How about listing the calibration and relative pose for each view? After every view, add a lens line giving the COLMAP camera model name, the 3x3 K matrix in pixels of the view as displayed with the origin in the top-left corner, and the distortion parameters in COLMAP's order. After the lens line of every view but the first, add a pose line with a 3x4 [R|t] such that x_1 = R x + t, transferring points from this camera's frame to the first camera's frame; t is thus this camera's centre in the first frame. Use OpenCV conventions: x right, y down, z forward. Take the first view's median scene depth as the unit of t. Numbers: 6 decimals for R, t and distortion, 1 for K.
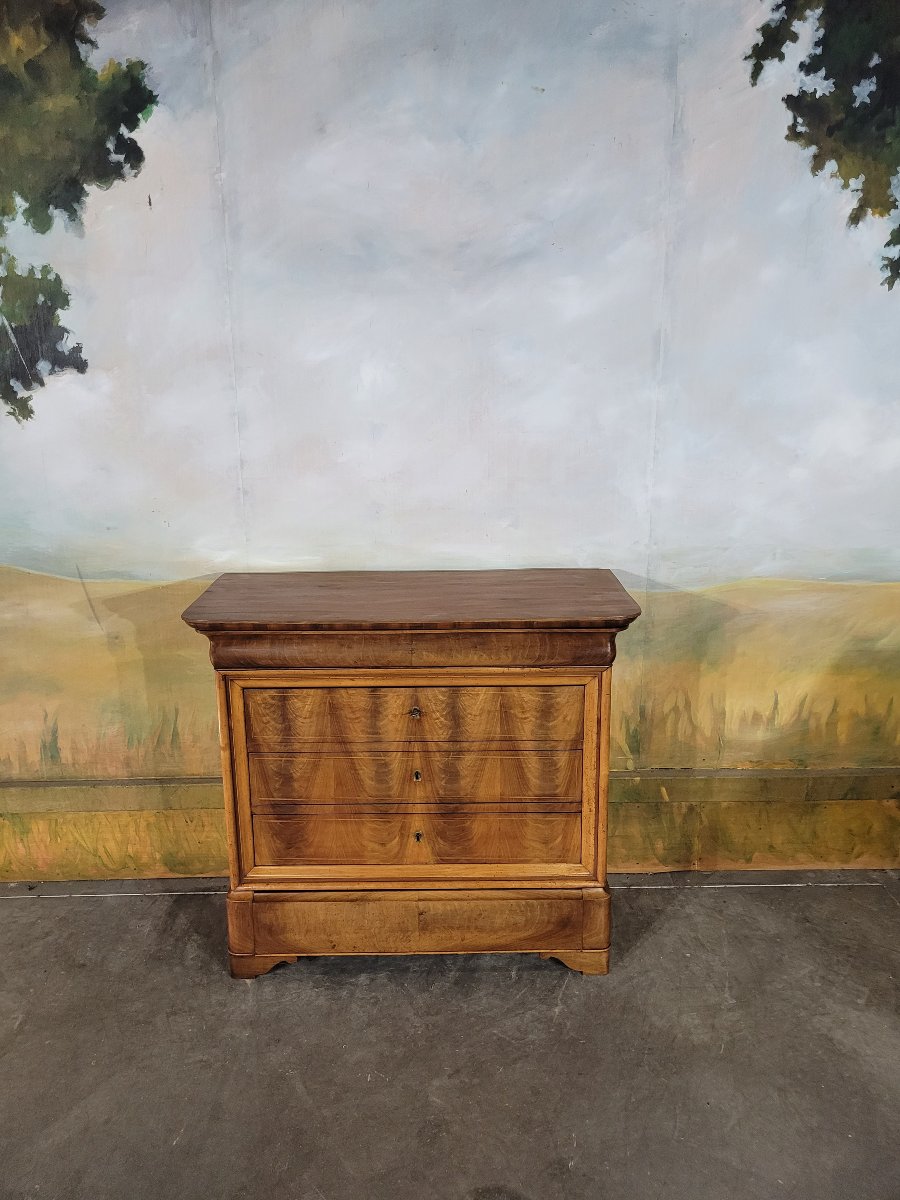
lens RADIAL K [[896.7, 0, 446.3], [0, 896.7, 587.7], [0, 0, 1]] dist [0.058005, -0.038643]
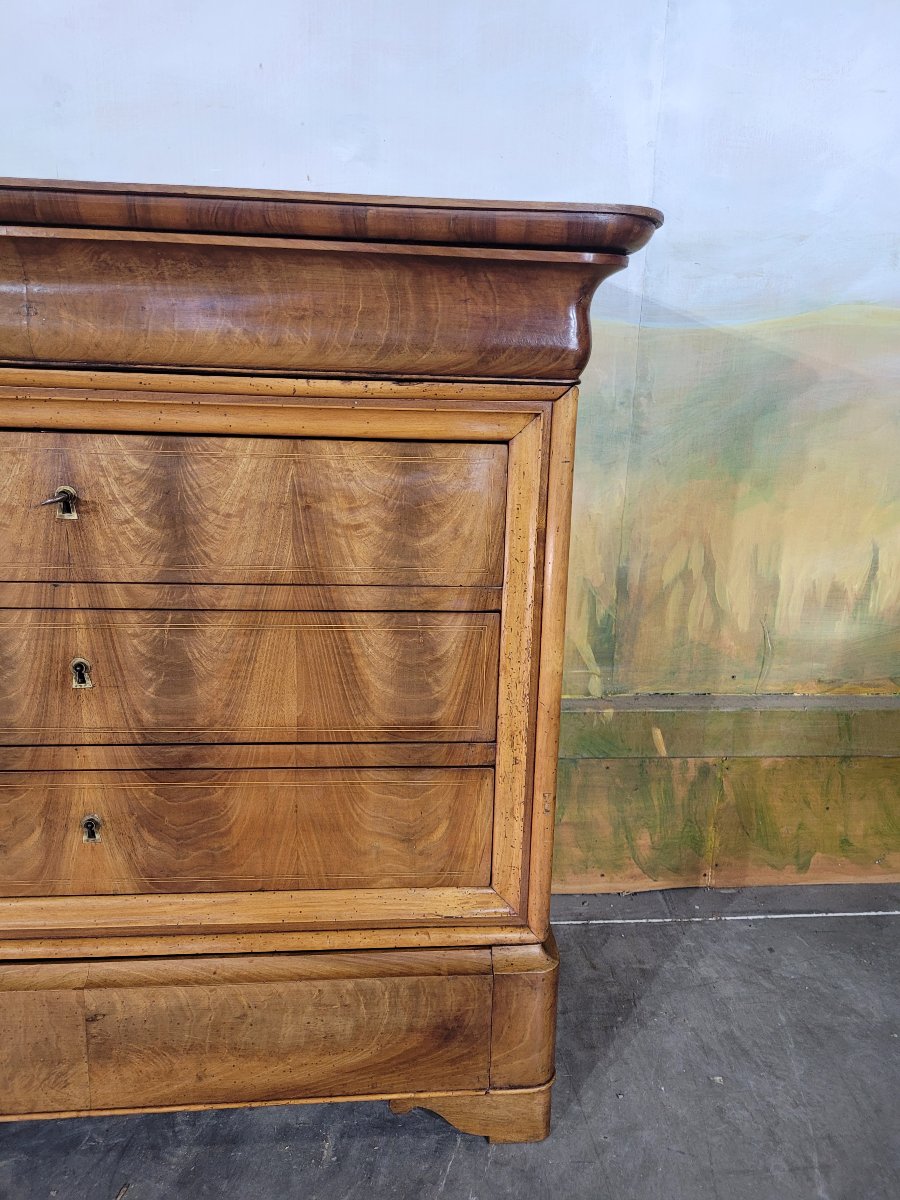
lens RADIAL K [[901.0, 0, 459.7], [0, 901.0, 585.1], [0, 0, 1]] dist [0.044037, -0.029640]
pose [[0.995818, 0.019488, 0.089259, 0.087994], [-0.020115, 0.999779, 0.006123, 0.151177], [-0.089120, -0.007893, 0.995990, 0.542348]]
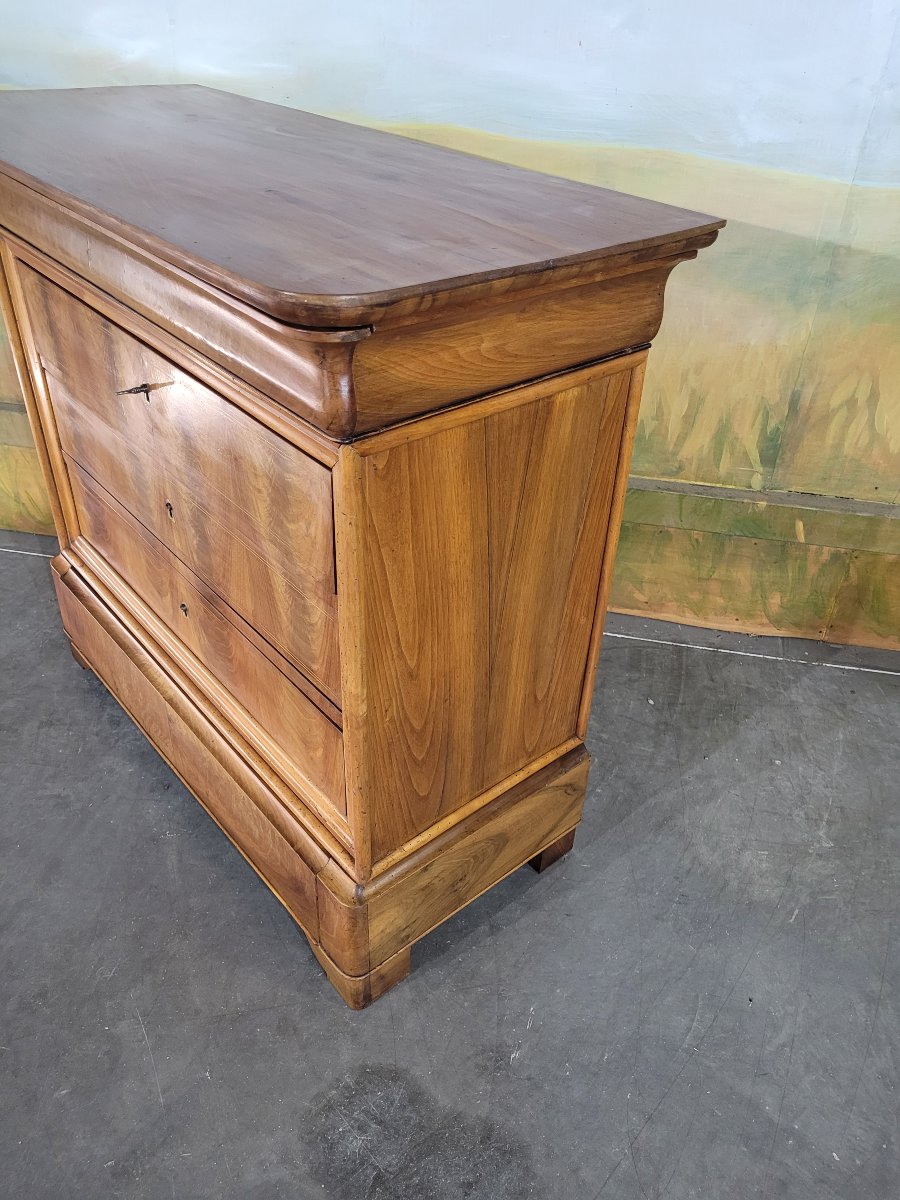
lens RADIAL K [[902.6, 0, 462.5], [0, 902.6, 595.3], [0, 0, 1]] dist [0.049147, -0.036495]
pose [[0.981792, 0.147755, -0.119382, 0.094675], [-0.096631, 0.929556, 0.355792, 0.066210], [0.163542, -0.337778, 0.926909, 0.362092]]
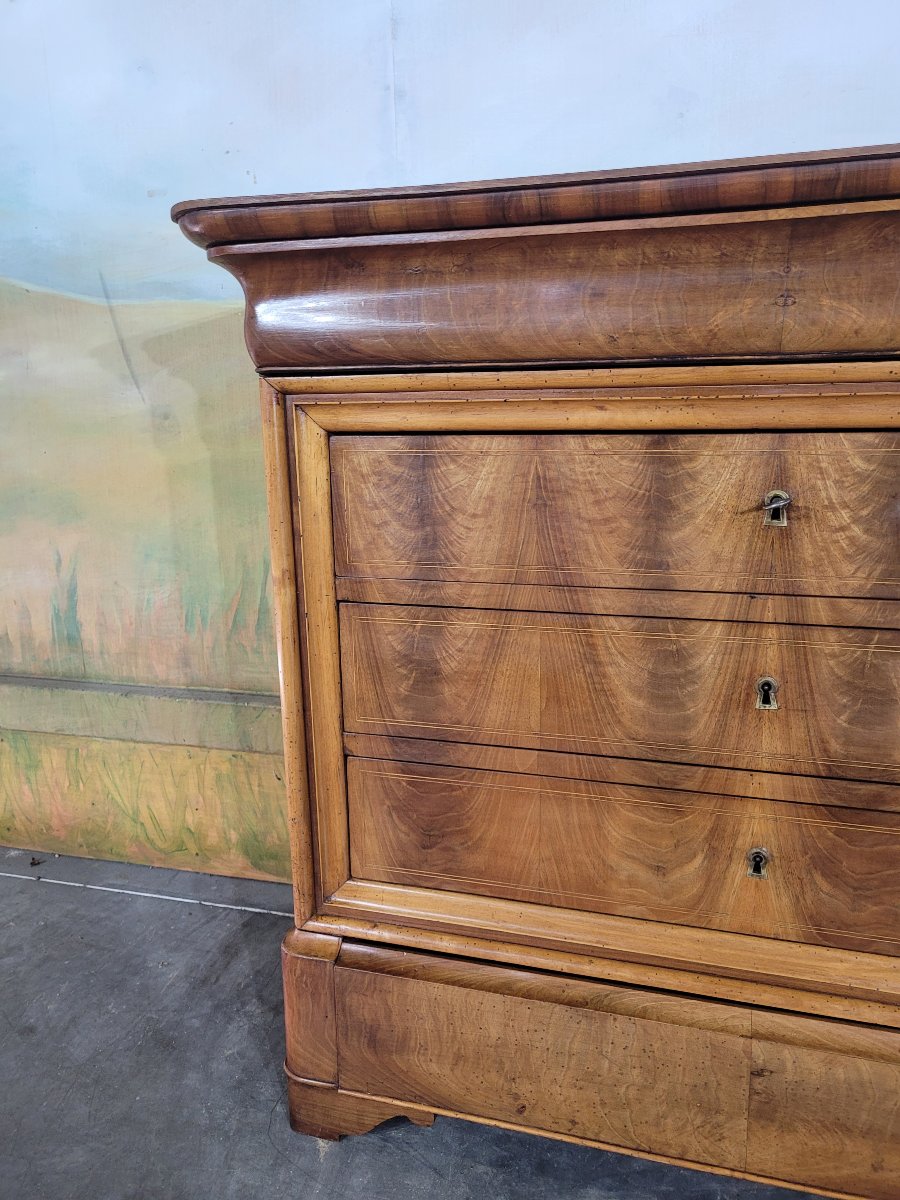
lens RADIAL K [[904.8, 0, 454.8], [0, 904.8, 587.9], [0, 0, 1]] dist [0.041700, -0.026595]
pose [[0.960726, 0.050452, -0.272875, -0.050774], [-0.057091, 0.998234, -0.016438, 0.164848], [0.271564, 0.031371, 0.961909, 0.560049]]
